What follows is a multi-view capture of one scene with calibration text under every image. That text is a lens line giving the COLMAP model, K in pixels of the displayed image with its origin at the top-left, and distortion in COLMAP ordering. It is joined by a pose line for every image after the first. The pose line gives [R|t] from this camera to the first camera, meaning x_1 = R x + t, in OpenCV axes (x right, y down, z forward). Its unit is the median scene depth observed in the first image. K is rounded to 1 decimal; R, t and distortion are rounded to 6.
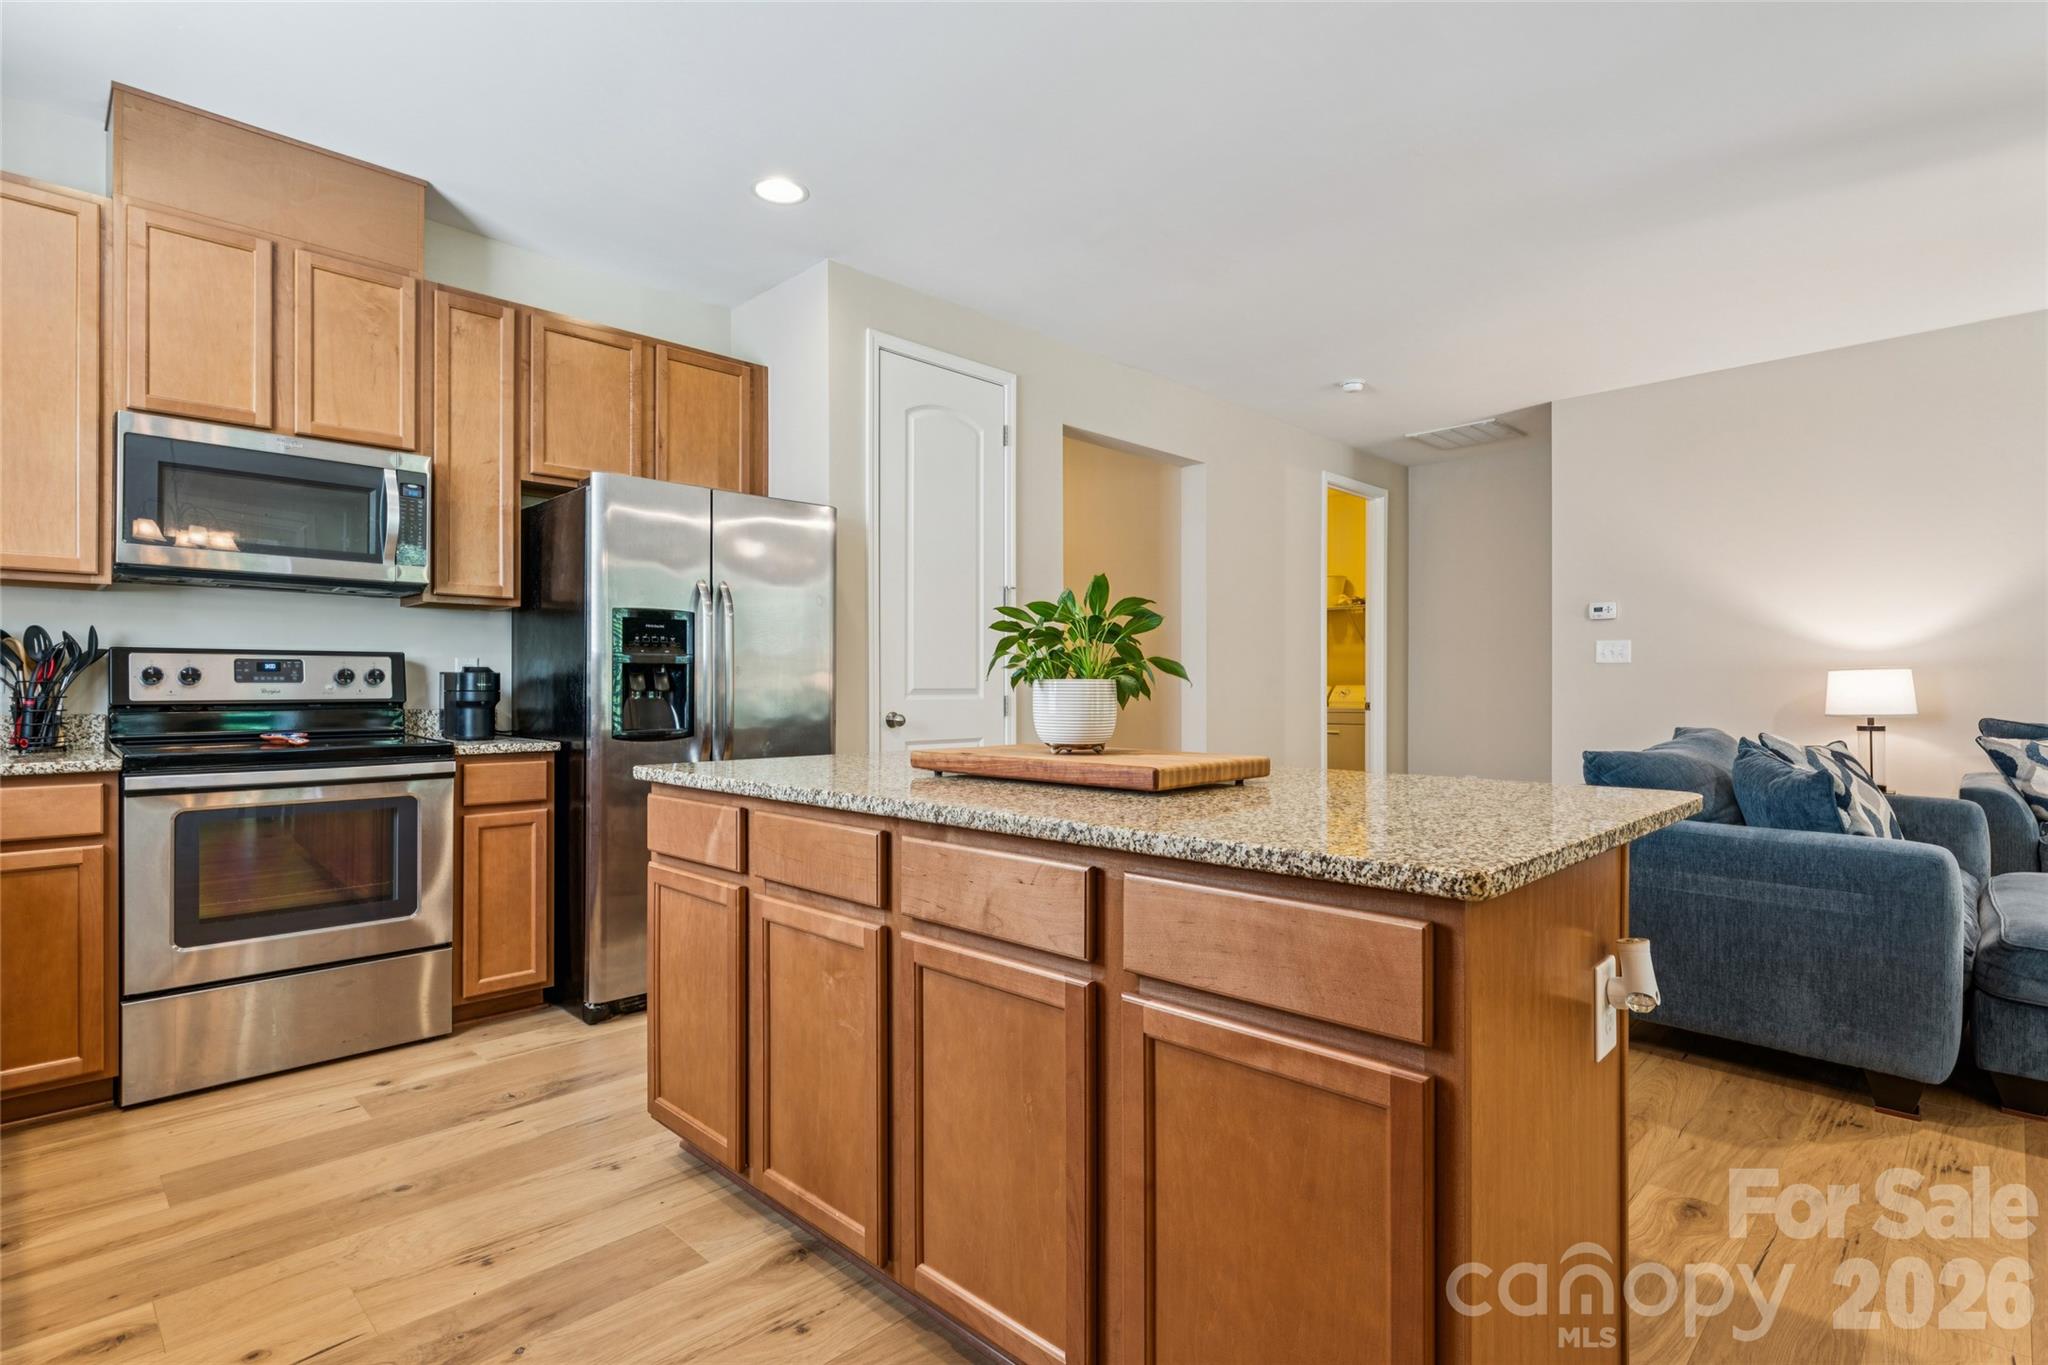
lens RADIAL K [[1006.8, 0, 1029.6], [0, 1006.8, 675.8], [0, 0, 1]] dist [-0.001294, 0.000687]
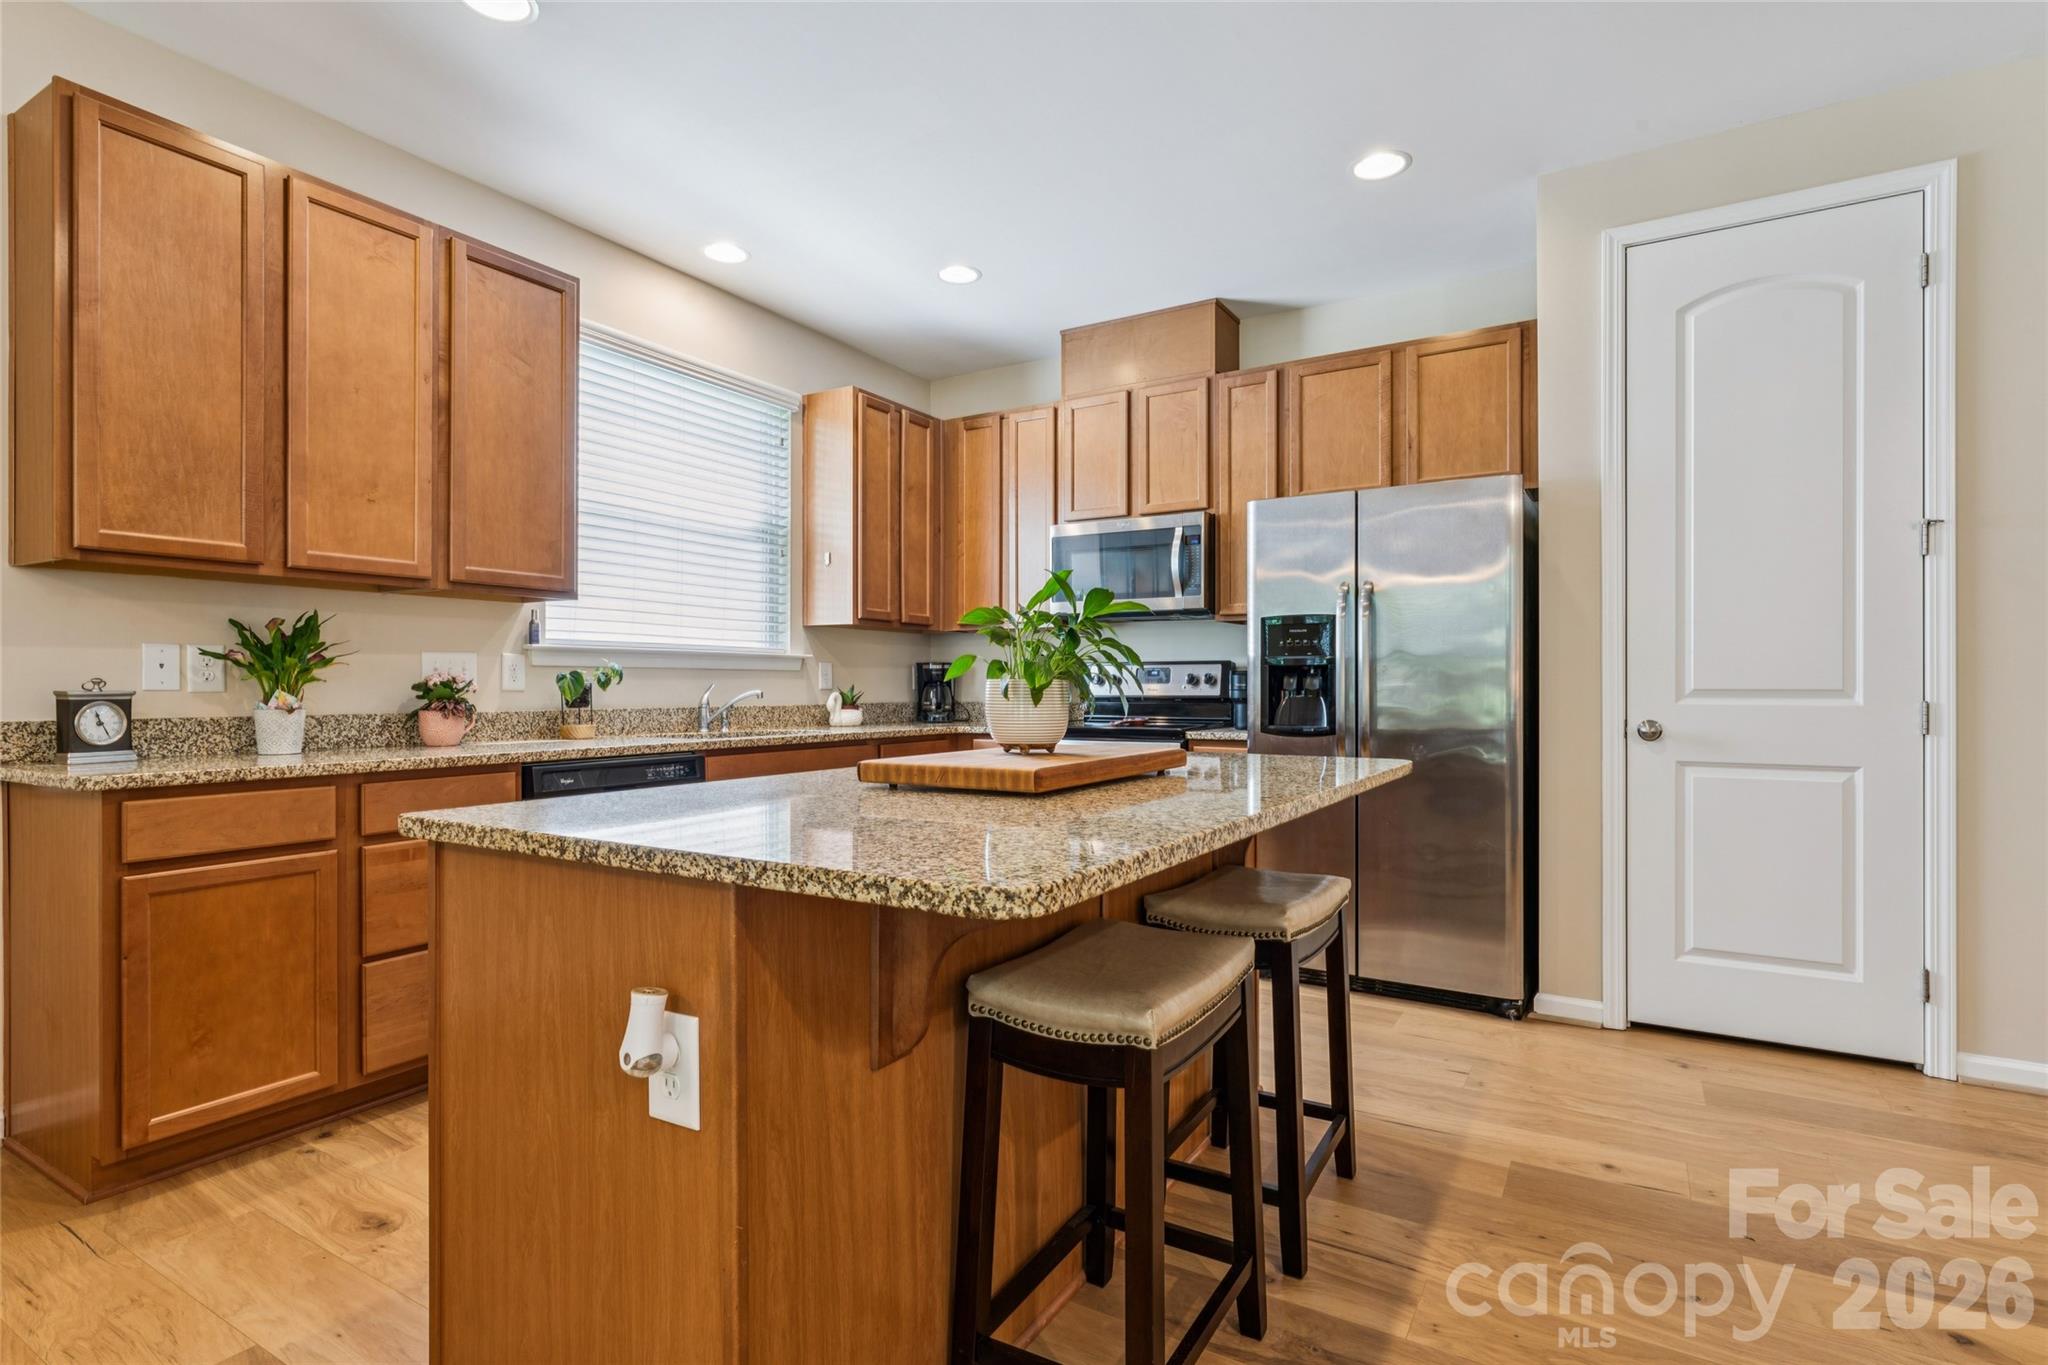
lens RADIAL K [[1006.8, 0, 1022.7], [0, 1006.8, 682.7], [0, 0, 1]] dist [-0.001294, 0.000687]
pose [[0.224373, -0.004923, -0.974491, 0.608676], [0.011023, 0.999936, -0.002514, 0.005937], [0.974441, -0.010178, 0.224413, 0.458789]]
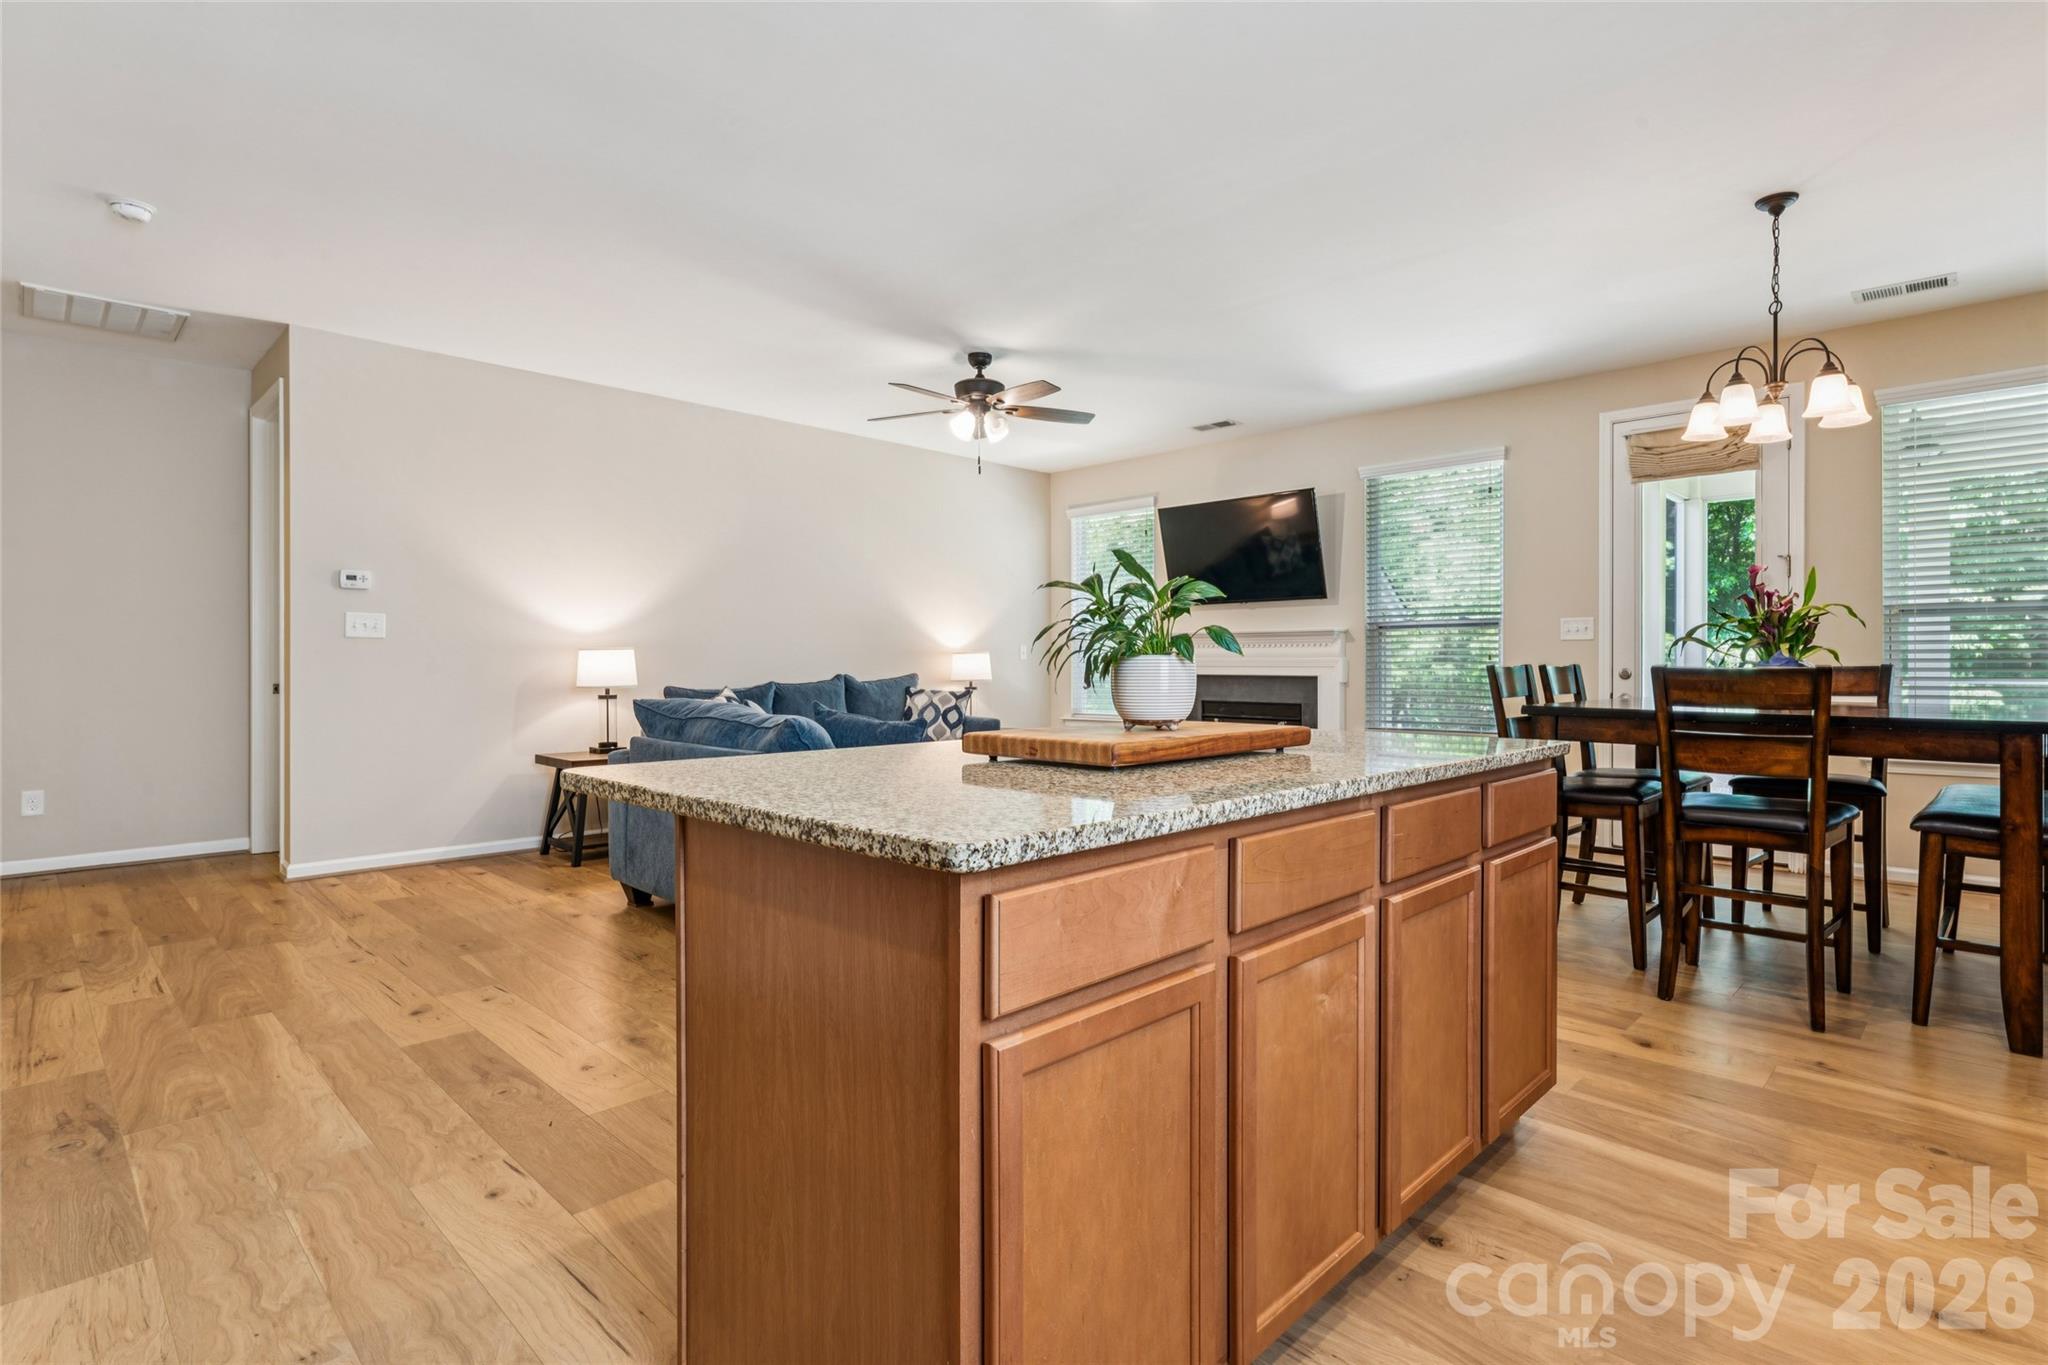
lens RADIAL K [[1006.8, 0, 1015.1], [0, 1006.8, 668.2], [0, 0, 1]] dist [-0.001294, 0.000687]
pose [[0.014446, -0.004373, 0.999886, -0.561457], [-0.010203, 0.999938, 0.004520, 0.009167], [-0.999844, -0.010267, 0.014400, 0.669595]]
